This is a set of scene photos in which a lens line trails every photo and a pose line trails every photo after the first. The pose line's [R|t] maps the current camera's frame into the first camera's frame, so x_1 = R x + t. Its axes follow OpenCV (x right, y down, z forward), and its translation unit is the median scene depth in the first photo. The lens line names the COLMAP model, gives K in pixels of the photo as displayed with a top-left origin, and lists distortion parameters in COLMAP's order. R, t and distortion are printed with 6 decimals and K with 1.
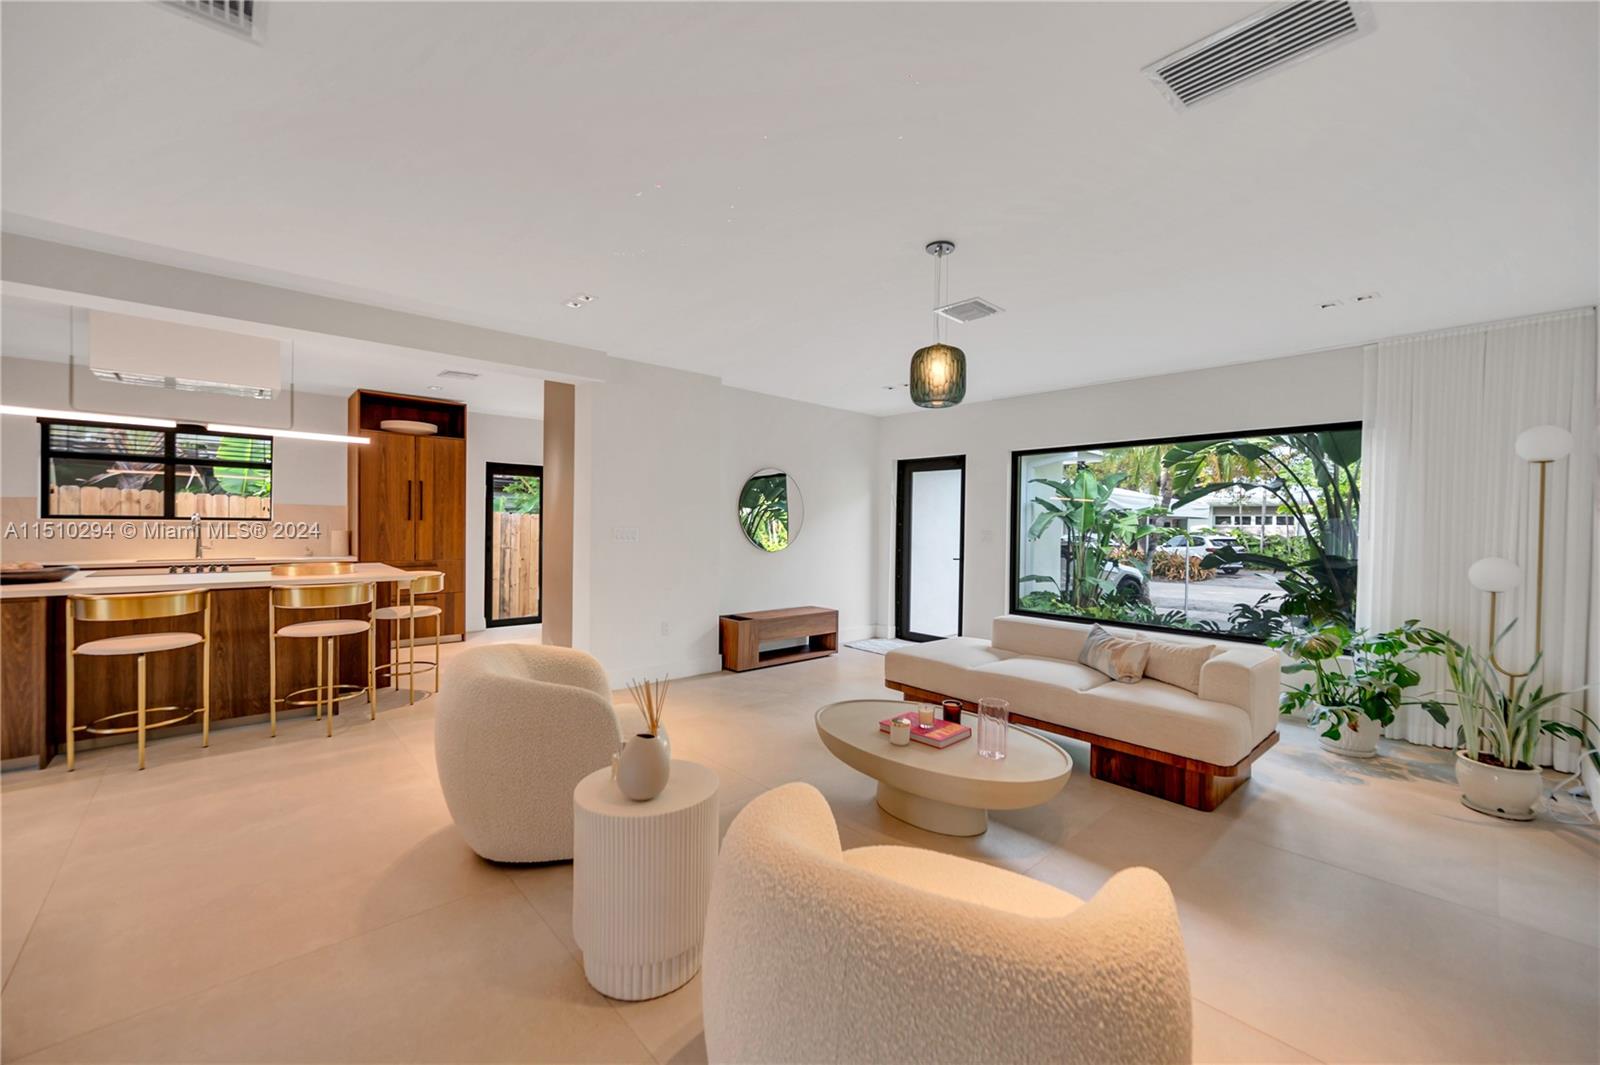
lens RADIAL K [[630.1, 0, 803.3], [0, 630.1, 531.8], [0, 0, 1]] dist [-0.001046, 0.000044]
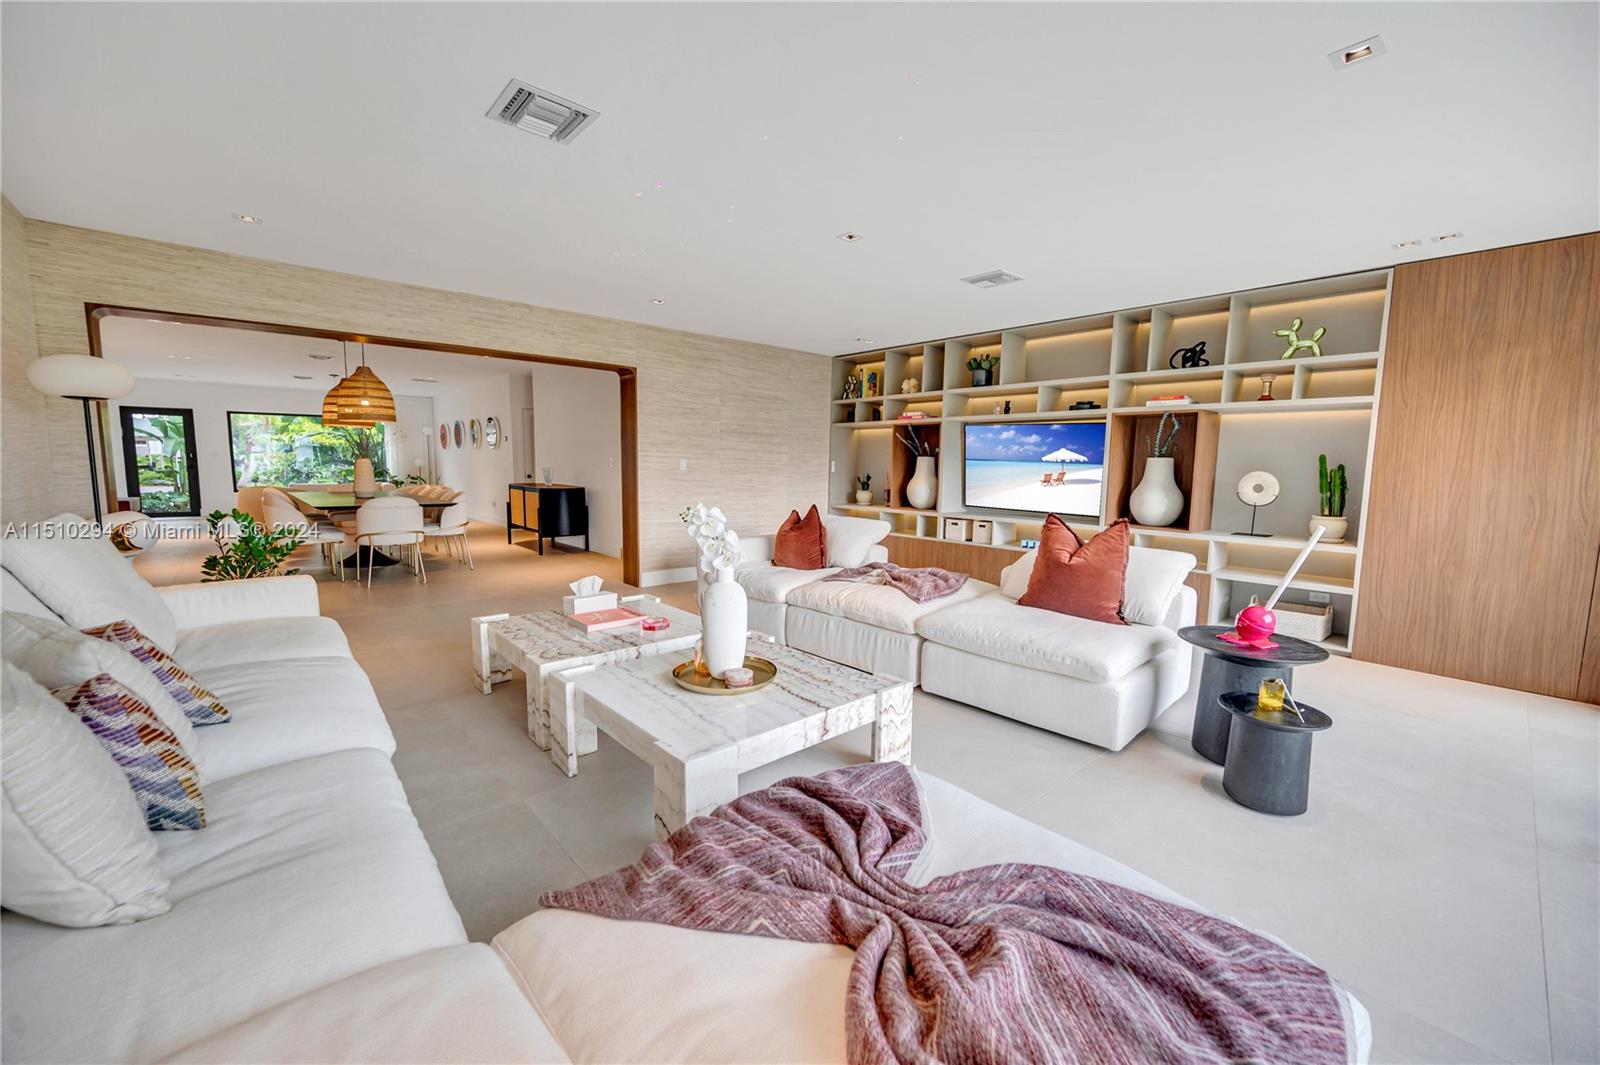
lens RADIAL K [[630.1, 0, 803.3], [0, 630.1, 531.8], [0, 0, 1]] dist [-0.001046, 0.000044]
pose [[0.013909, -0.120008, 0.992675, -2.662496], [-0.004566, 0.992754, 0.120082, 0.009310], [-0.999893, -0.006203, 0.013260, -1.368029]]
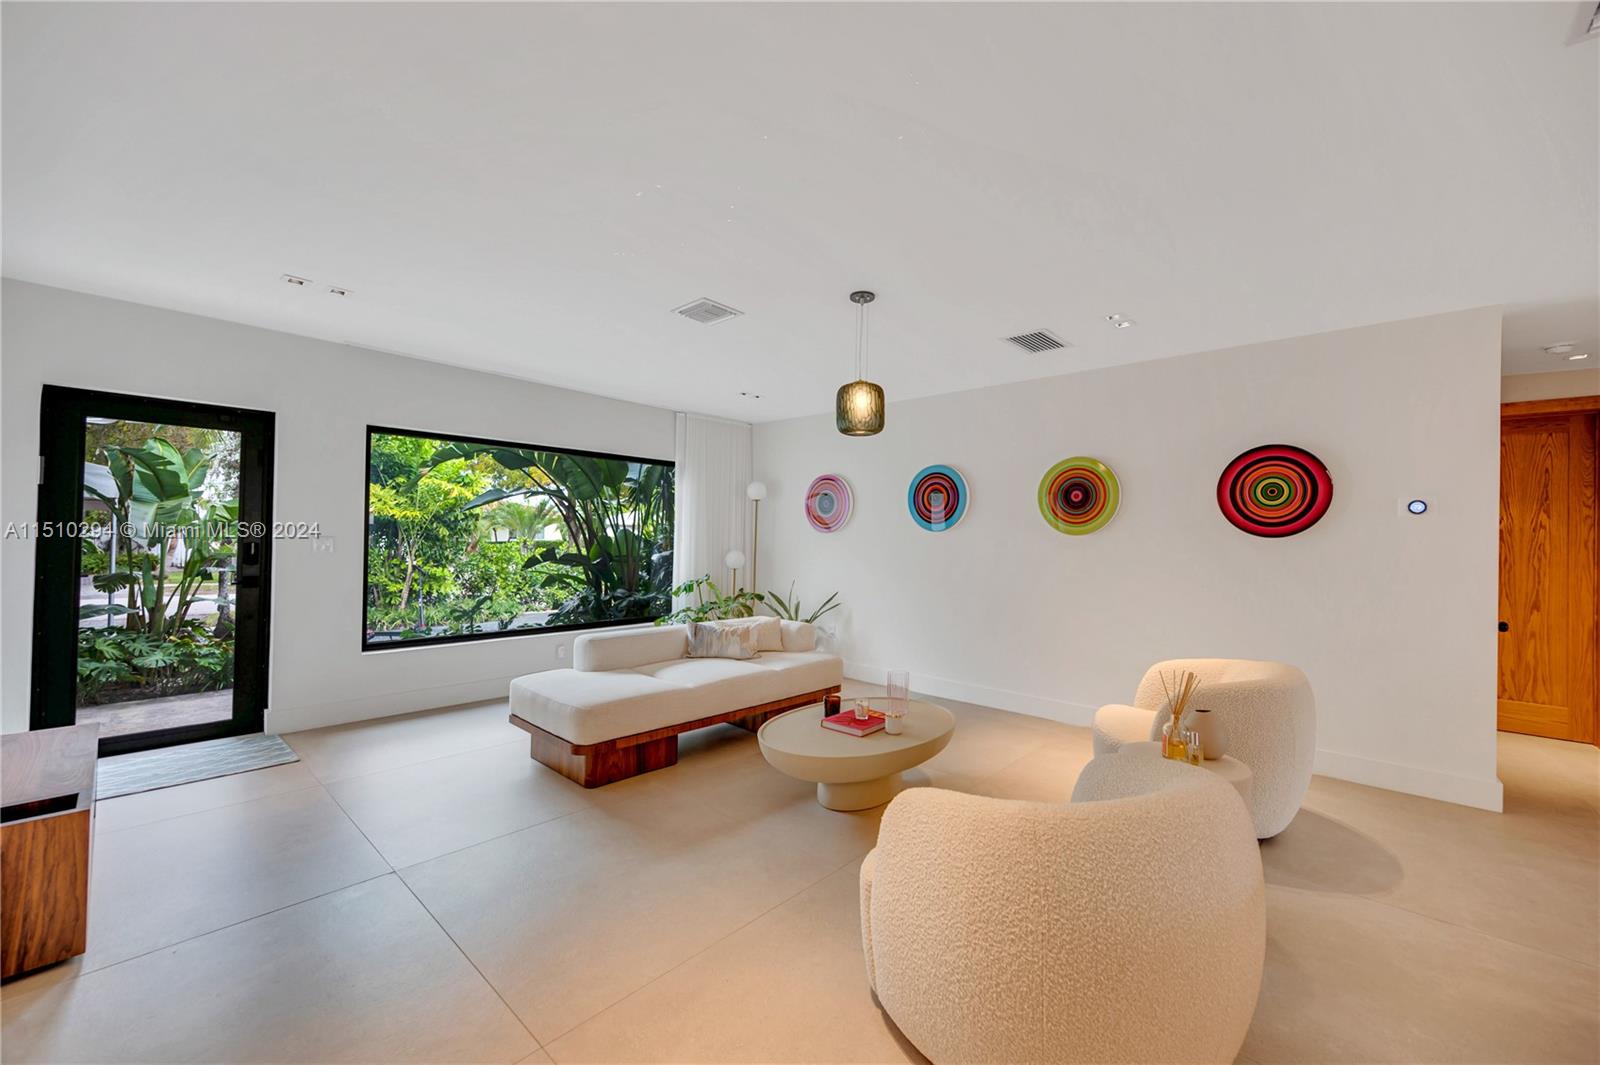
lens RADIAL K [[630.1, 0, 803.3], [0, 630.1, 531.8], [0, 0, 1]] dist [-0.001046, 0.000044]
pose [[-0.092430, -0.004707, 0.995708, -0.686302], [-0.009713, 0.999946, 0.003825, -0.019570], [-0.995672, -0.009318, -0.092471, 0.902647]]
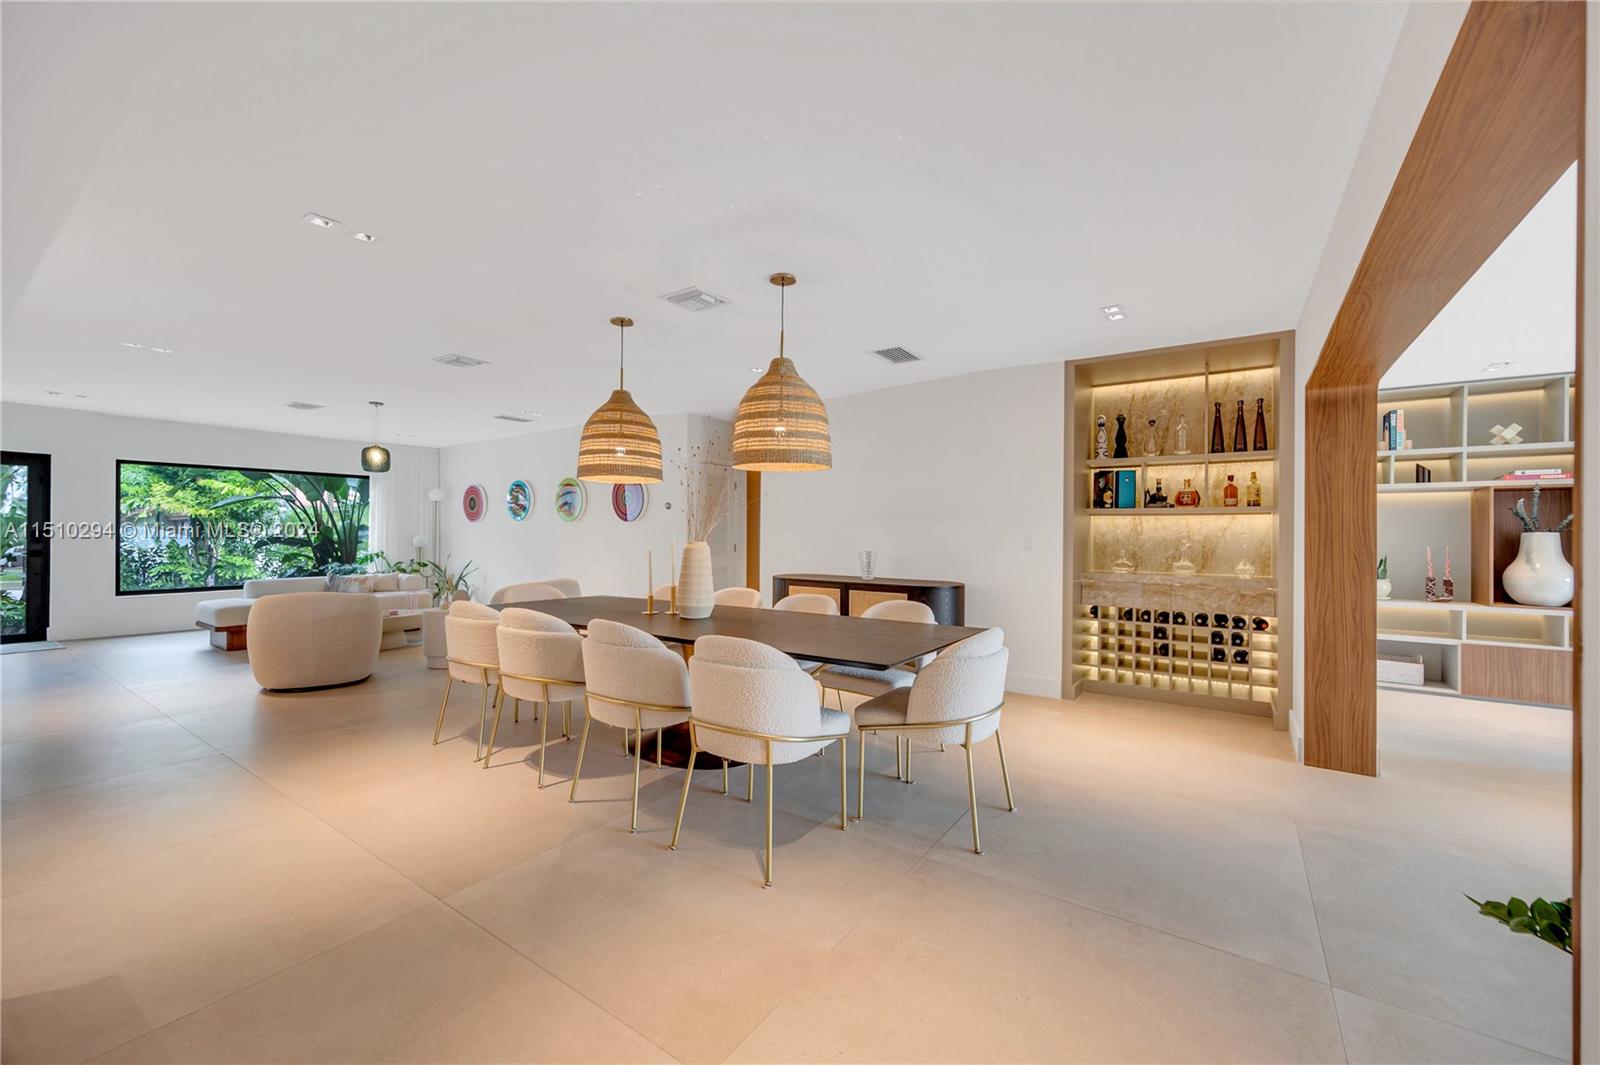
lens RADIAL K [[630.1, 0, 803.3], [0, 630.1, 531.8], [0, 0, 1]] dist [-0.001046, 0.000044]
pose [[-0.221928, -0.014476, 0.974956, -1.781524], [0.001556, 0.999883, 0.015200, -0.009430], [-0.975062, 0.004890, -0.221880, -0.006850]]
